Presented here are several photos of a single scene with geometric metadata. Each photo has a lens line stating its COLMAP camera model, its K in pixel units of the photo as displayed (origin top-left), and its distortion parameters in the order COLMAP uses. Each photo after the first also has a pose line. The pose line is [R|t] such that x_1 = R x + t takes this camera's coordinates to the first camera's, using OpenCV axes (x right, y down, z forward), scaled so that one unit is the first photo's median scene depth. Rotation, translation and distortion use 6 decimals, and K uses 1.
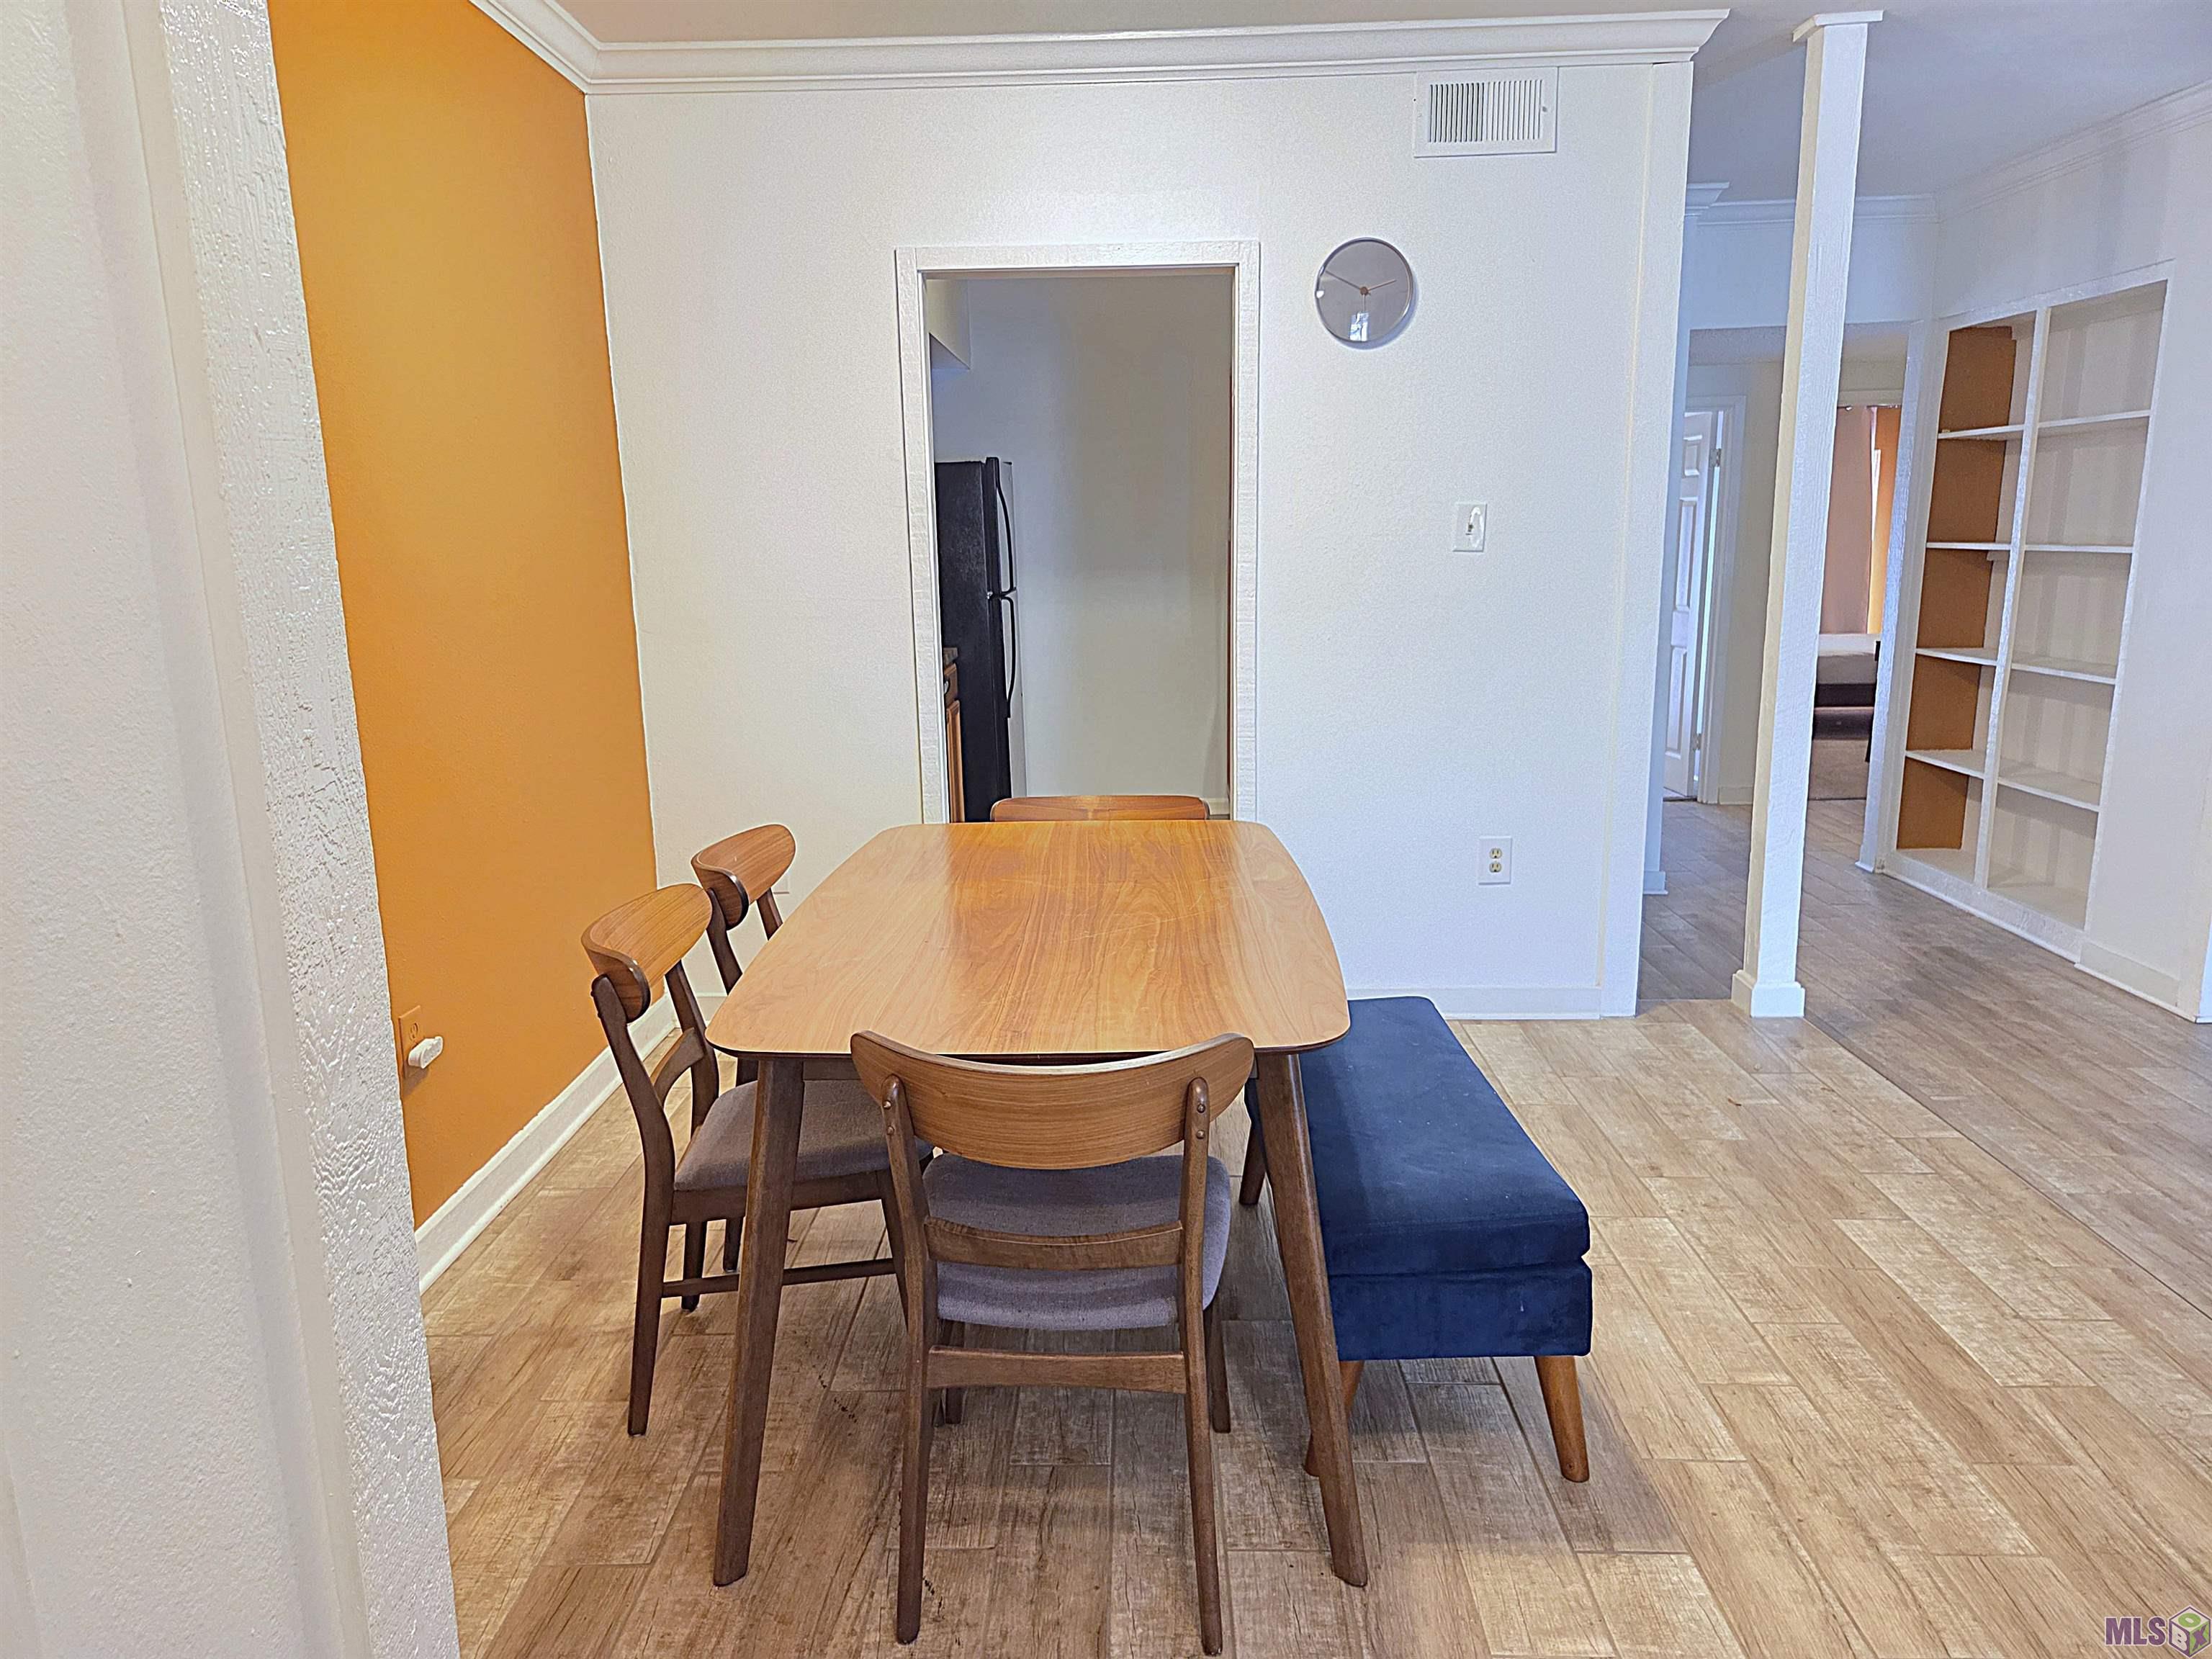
lens RADIAL K [[1481.2, 0, 1086.9], [0, 1481.2, 849.2], [0, 0, 1]] dist [0.071795, -0.057202]
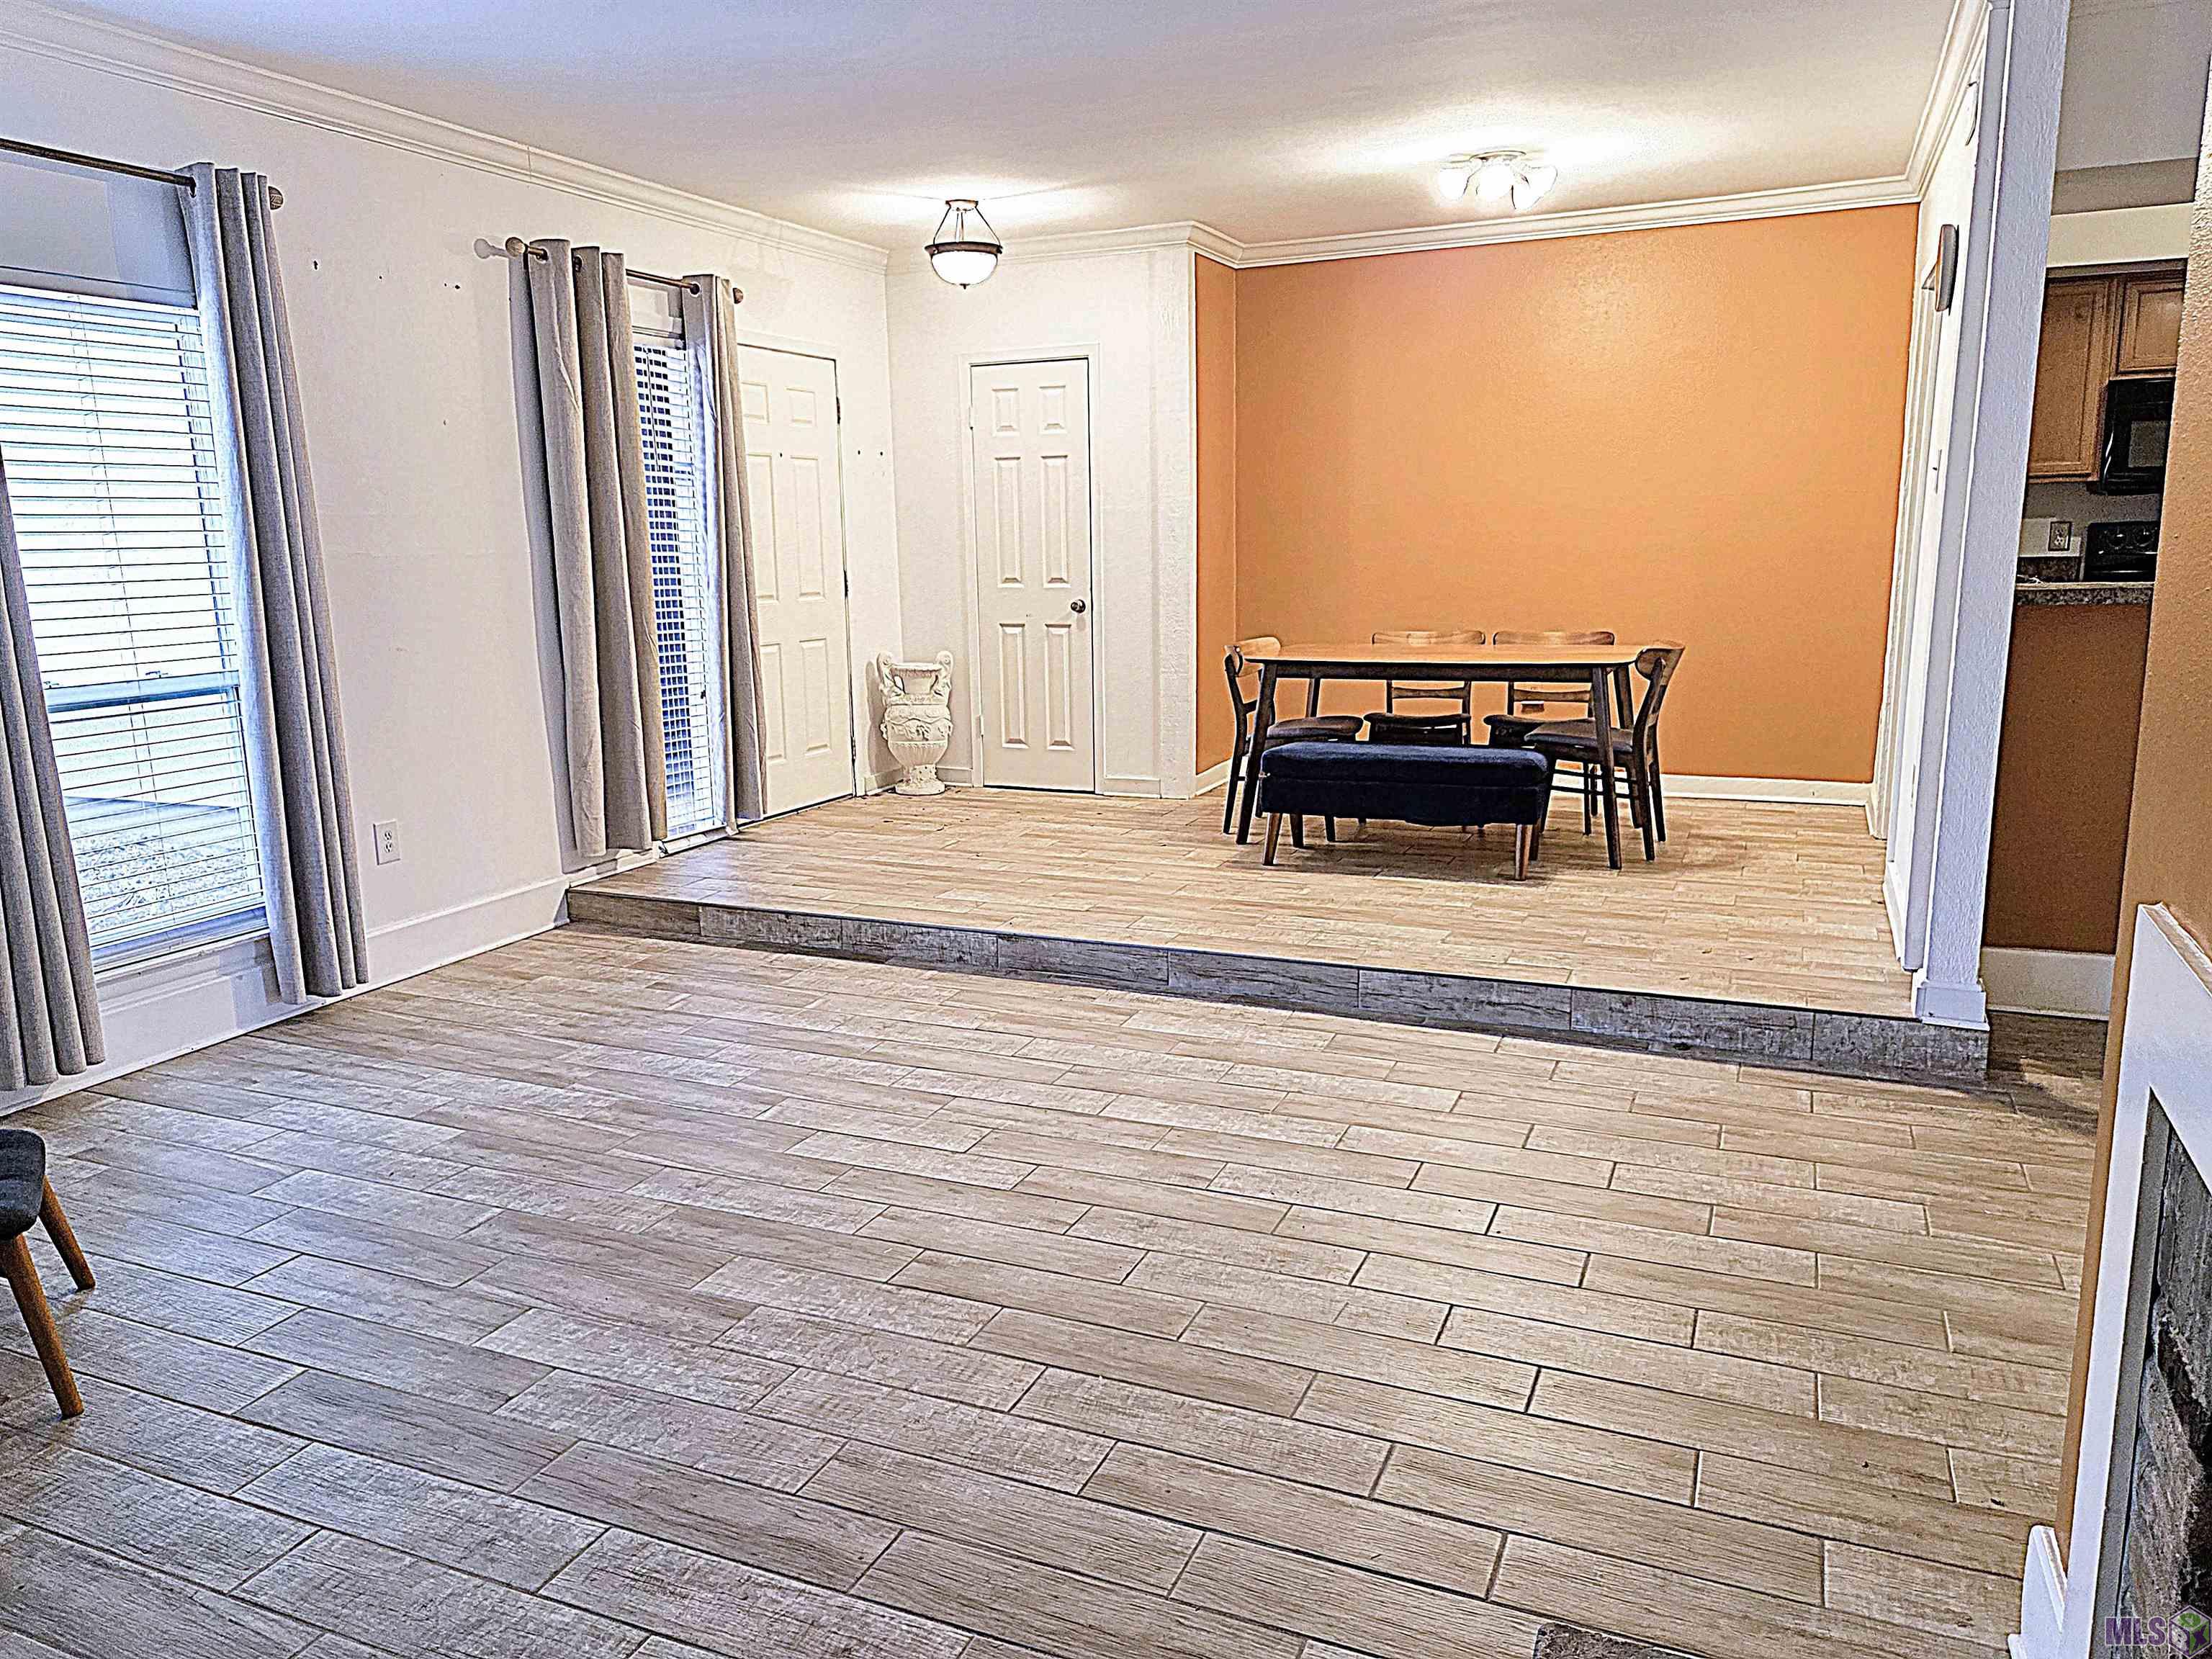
lens RADIAL K [[1554.7, 0, 1085.9], [0, 1554.7, 827.4], [0, 0, 1]] dist [0.071001, -0.059954]
pose [[-0.379666, 0.202464, -0.902697, 1.338652], [-0.166053, 0.944997, 0.281792, -0.161422], [0.910099, 0.256883, -0.325163, 0.740238]]
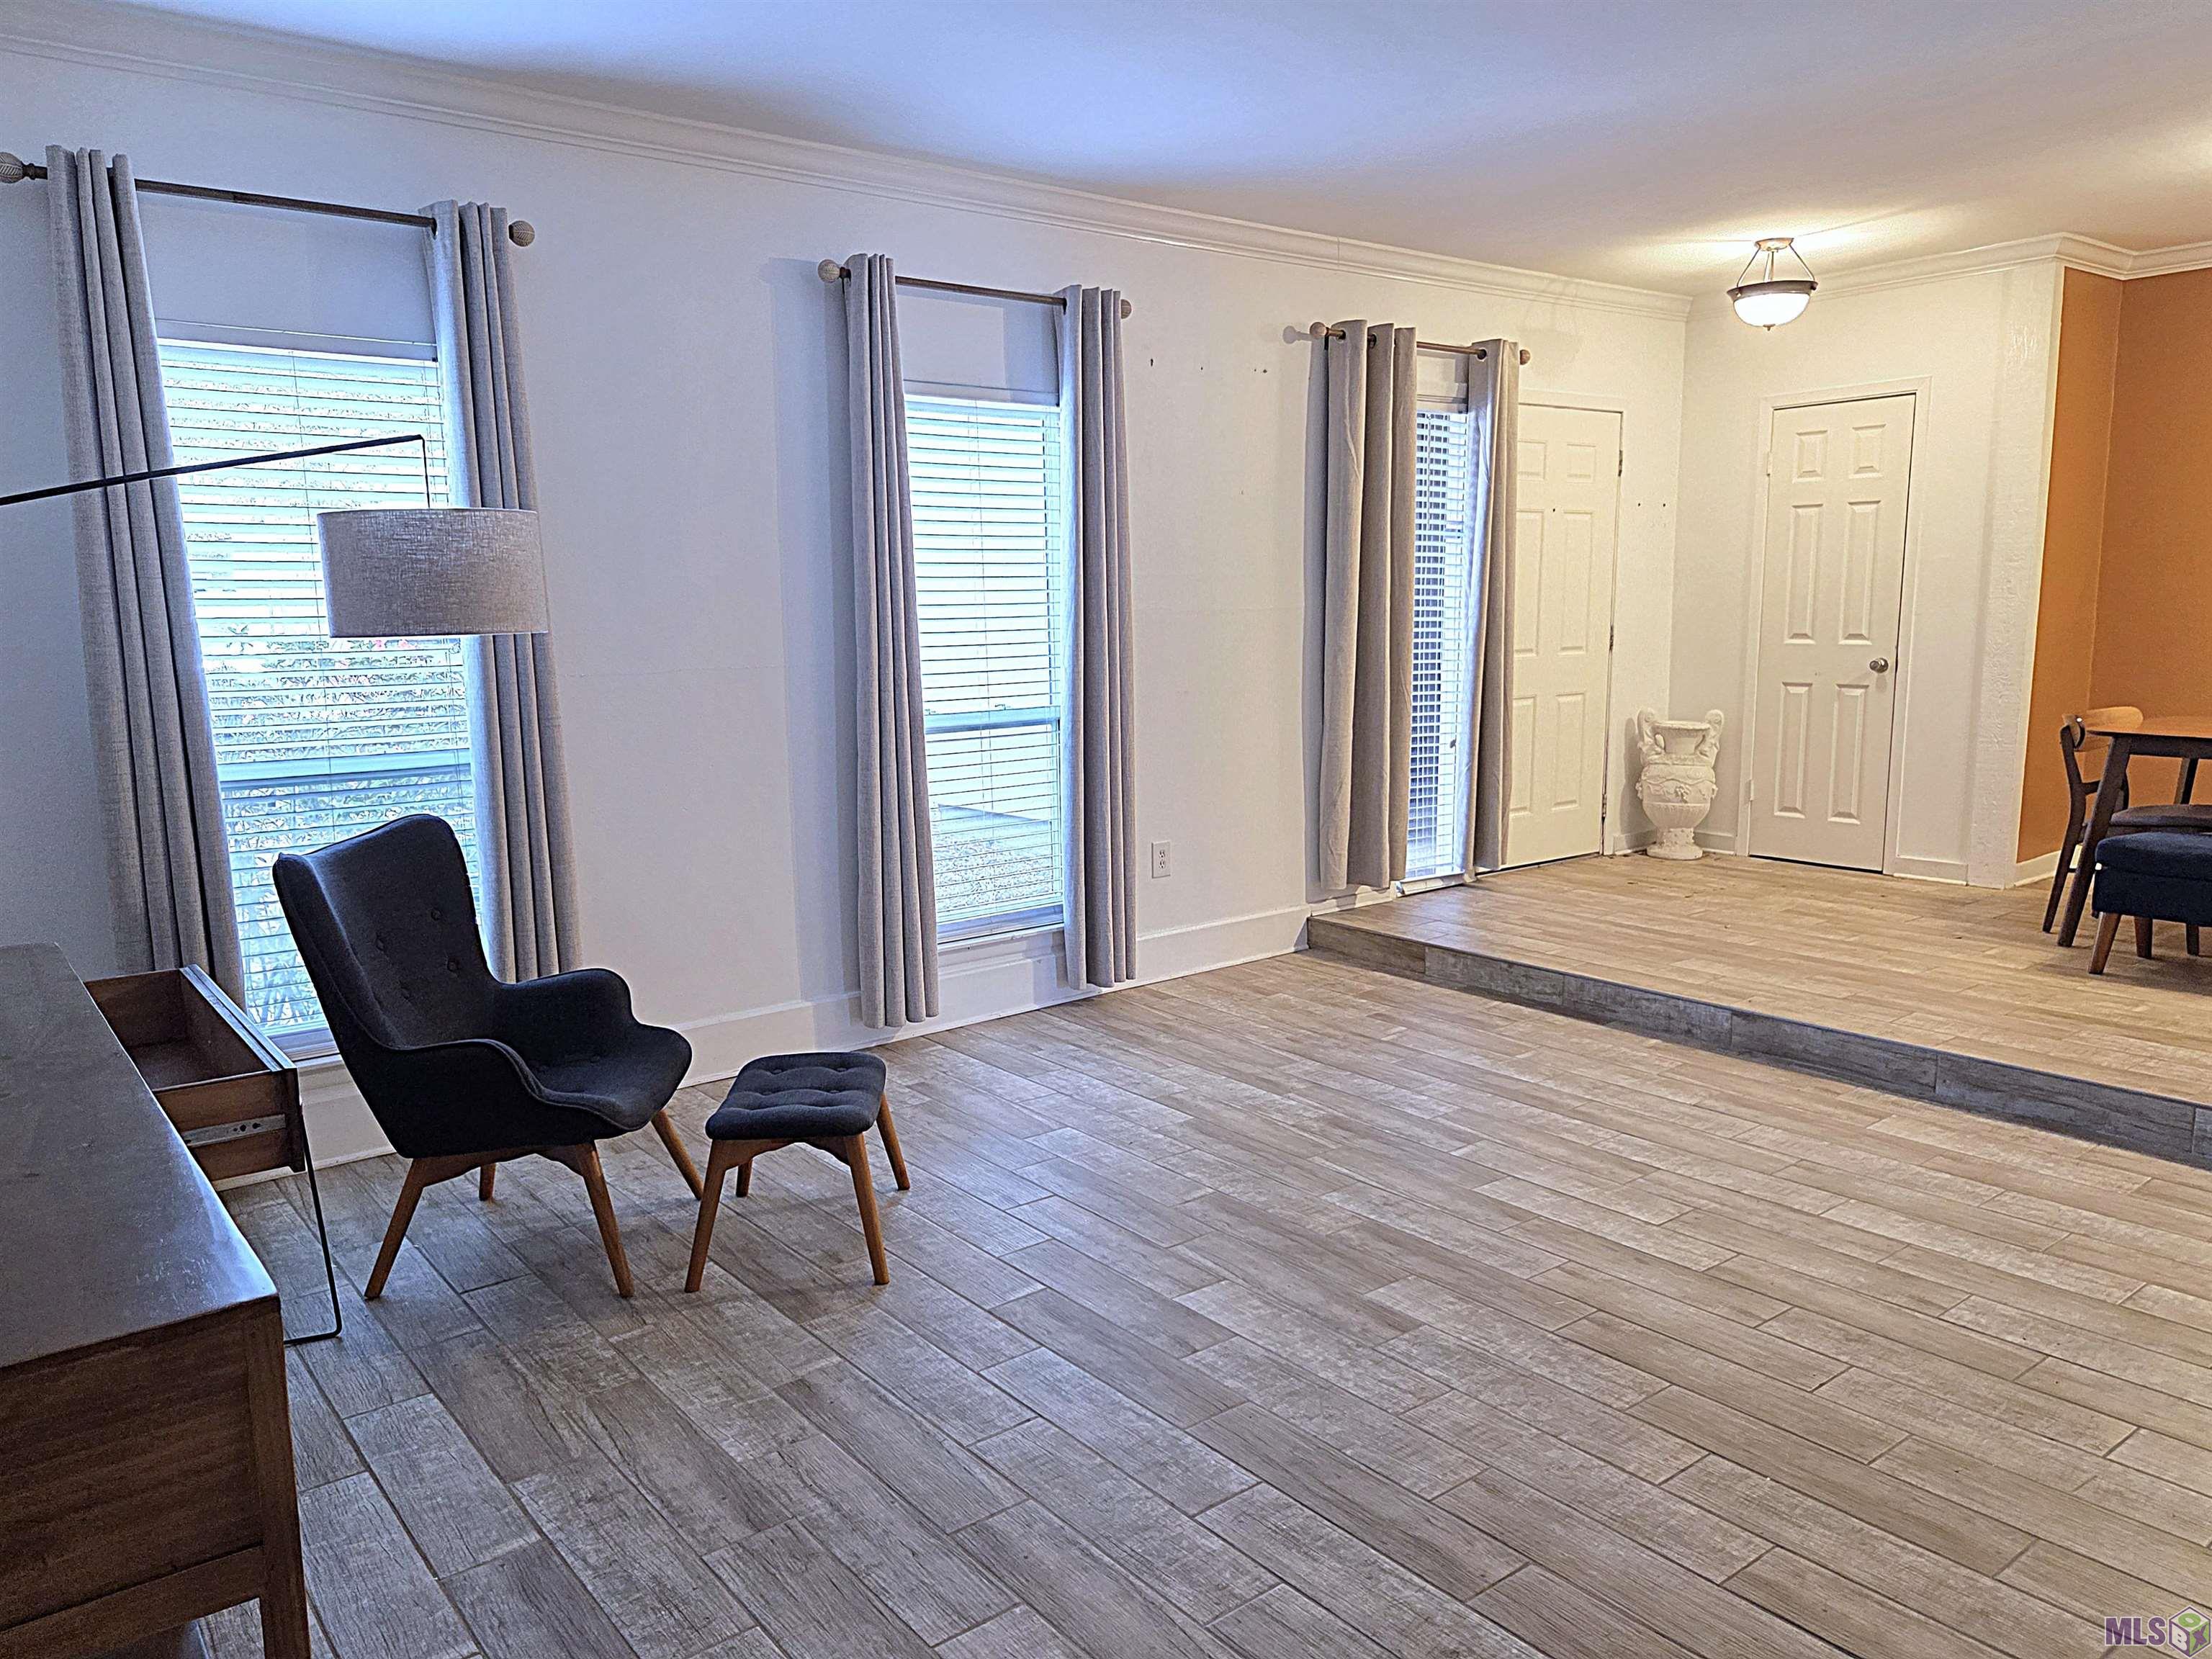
lens RADIAL K [[1554.7, 0, 1092.6], [0, 1554.7, 831.4], [0, 0, 1]] dist [0.071001, -0.059954]
pose [[-0.767861, 0.128990, -0.627496, 1.351415], [-0.100818, 0.942981, 0.317212, -0.170040], [0.632633, 0.306838, -0.711074, 0.781089]]
